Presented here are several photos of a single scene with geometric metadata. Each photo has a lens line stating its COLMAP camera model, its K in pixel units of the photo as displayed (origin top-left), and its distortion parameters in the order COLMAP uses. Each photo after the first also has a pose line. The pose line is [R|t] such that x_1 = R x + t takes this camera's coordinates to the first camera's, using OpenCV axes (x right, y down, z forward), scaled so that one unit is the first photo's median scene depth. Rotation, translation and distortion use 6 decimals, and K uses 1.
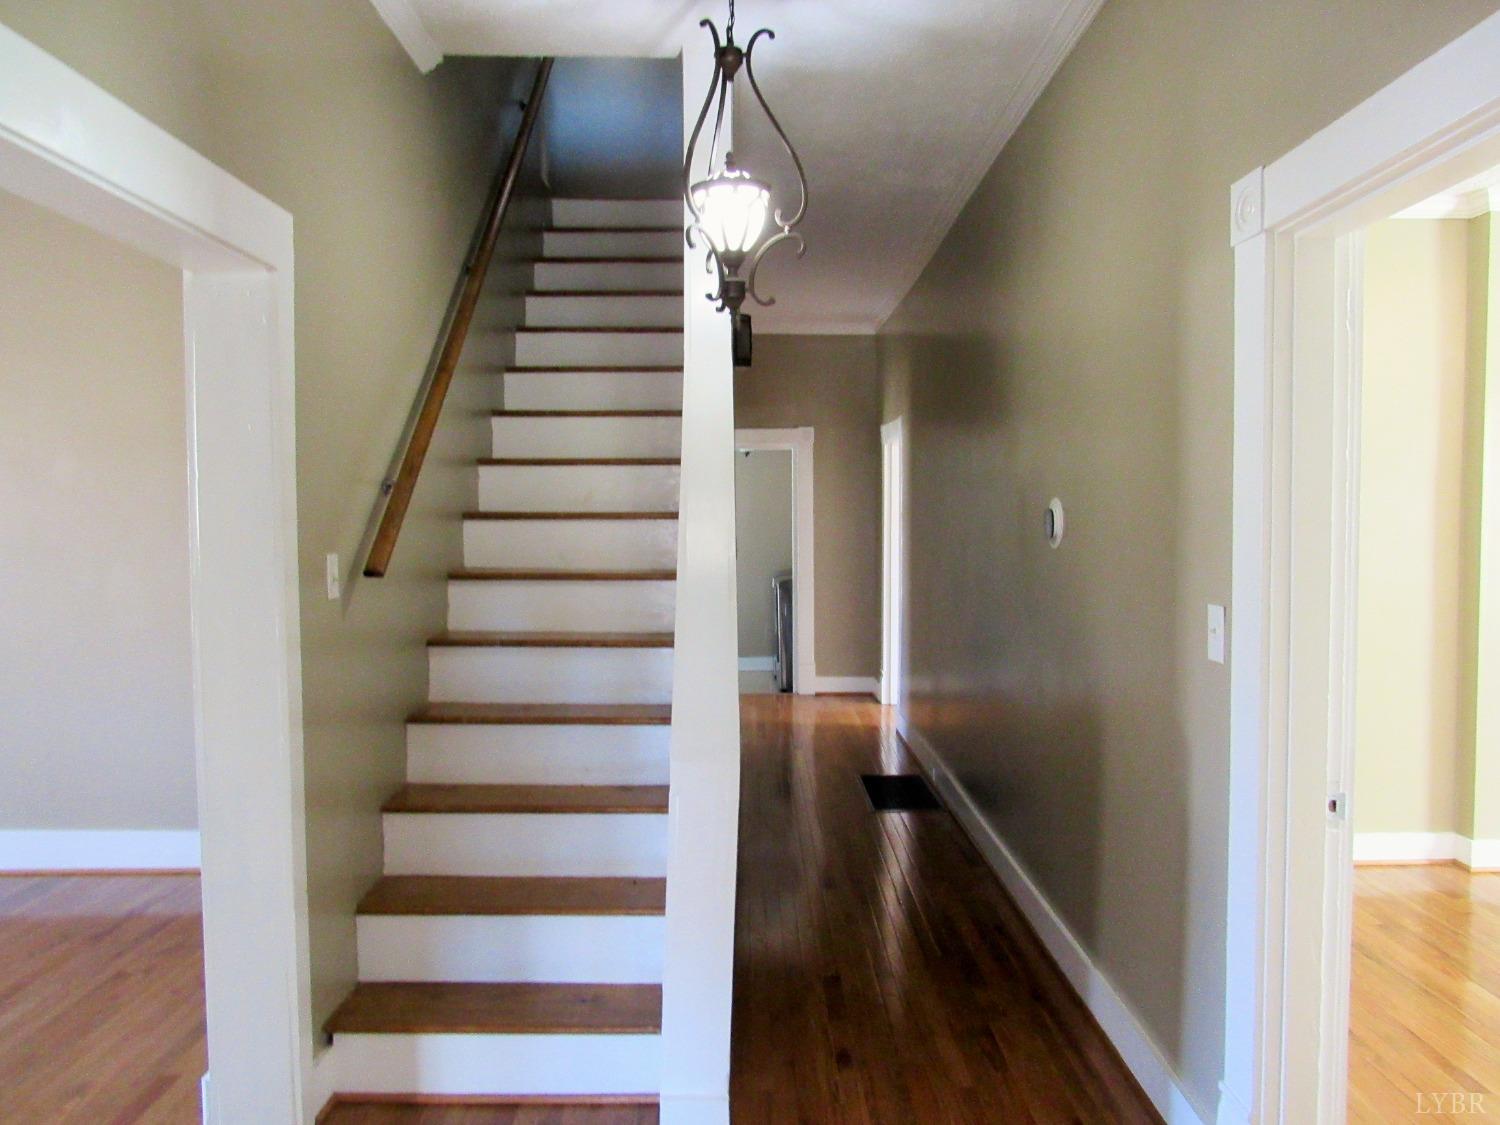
lens RADIAL K [[1067.9, 0, 748.0], [0, 1067.9, 564.4], [0, 0, 1]] dist [-0.036454, 0.009112]
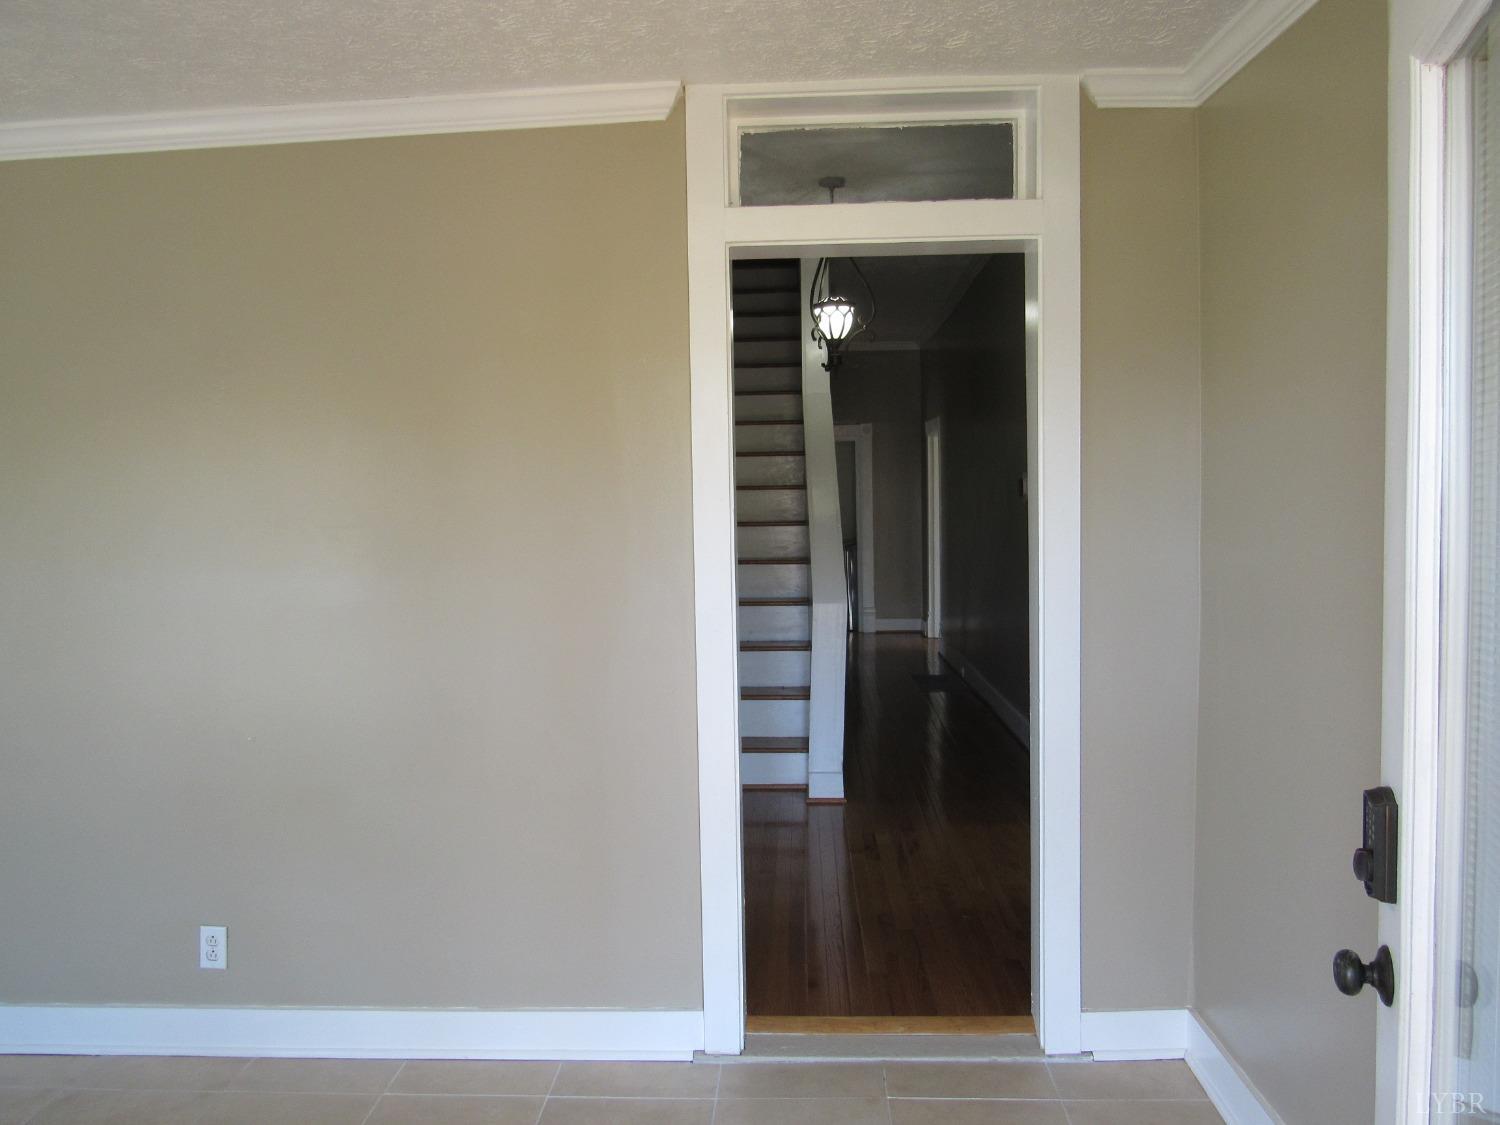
lens RADIAL K [[1067.9, 0, 753.1], [0, 1067.9, 558.9], [0, 0, 1]] dist [-0.036454, 0.009112]
pose [[0.998930, -0.016522, -0.043200, -0.050910], [0.016810, 0.999839, 0.006317, 0.044549], [0.043089, -0.007036, 0.999046, -0.524144]]
